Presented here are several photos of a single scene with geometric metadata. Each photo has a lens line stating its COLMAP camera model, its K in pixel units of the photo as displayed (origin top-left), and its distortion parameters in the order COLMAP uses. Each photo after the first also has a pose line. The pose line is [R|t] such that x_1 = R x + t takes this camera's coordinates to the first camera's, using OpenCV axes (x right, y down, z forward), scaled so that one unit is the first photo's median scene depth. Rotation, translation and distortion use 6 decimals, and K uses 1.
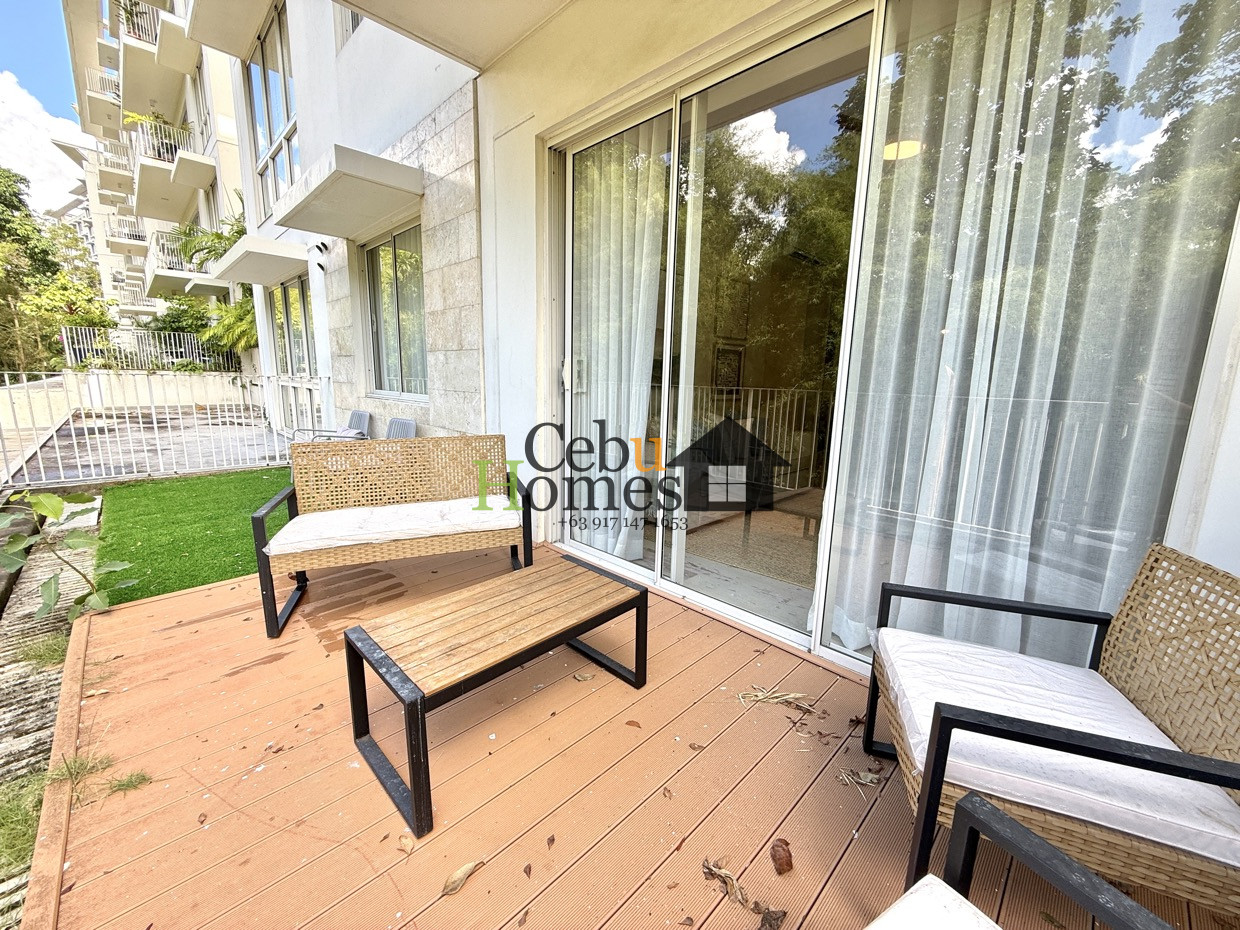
lens RADIAL K [[493.4, 0, 620.0], [0, 493.4, 464.4], [0, 0, 1]] dist [0.000330, 0.000124]
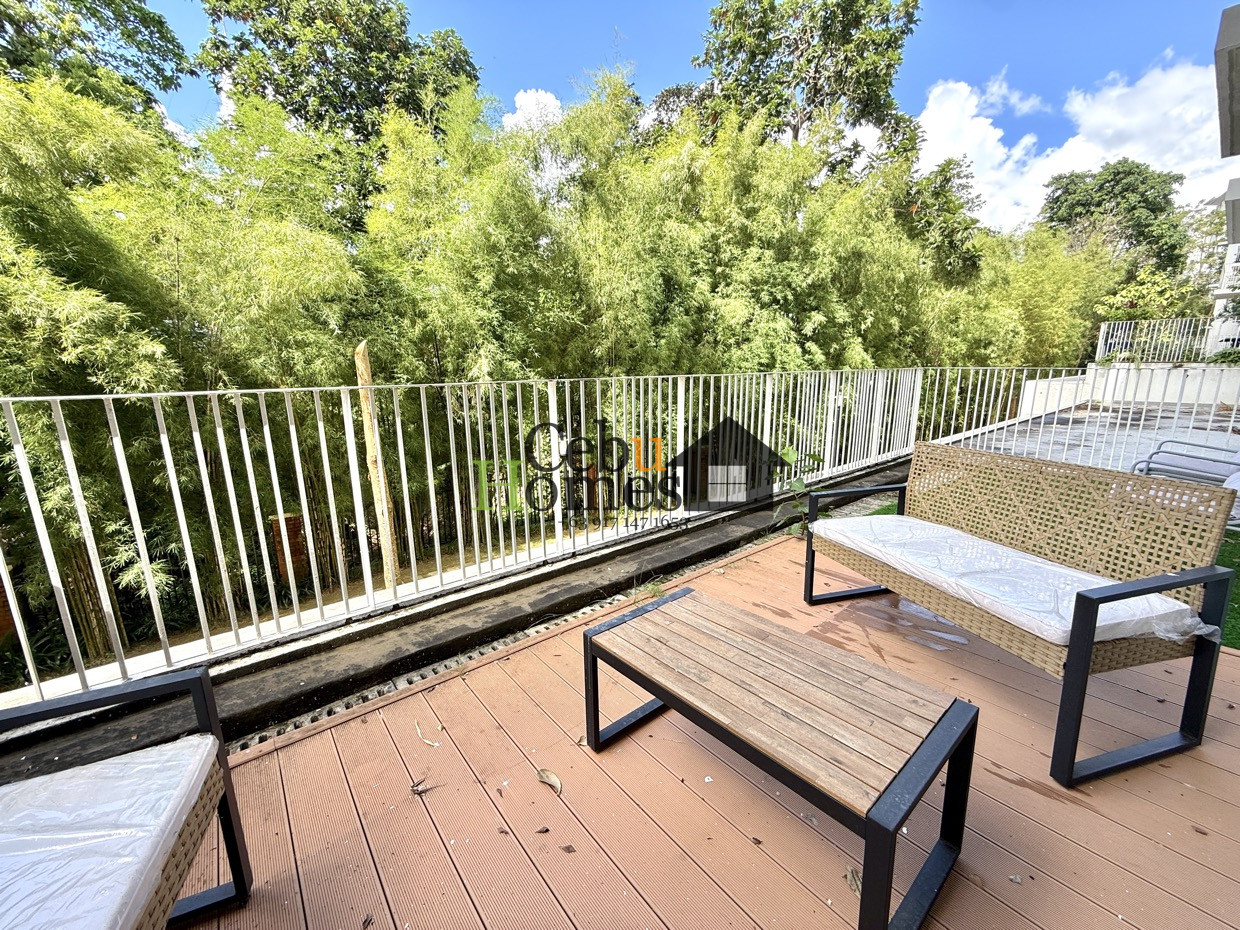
lens RADIAL K [[493.4, 0, 621.7], [0, 493.4, 472.8], [0, 0, 1]] dist [0.000330, 0.000124]
pose [[-0.091771, 0.194501, -0.976600, 0.063268], [-0.166698, 0.963898, 0.207636, -0.016715], [0.981728, 0.181853, -0.056034, 0.098030]]
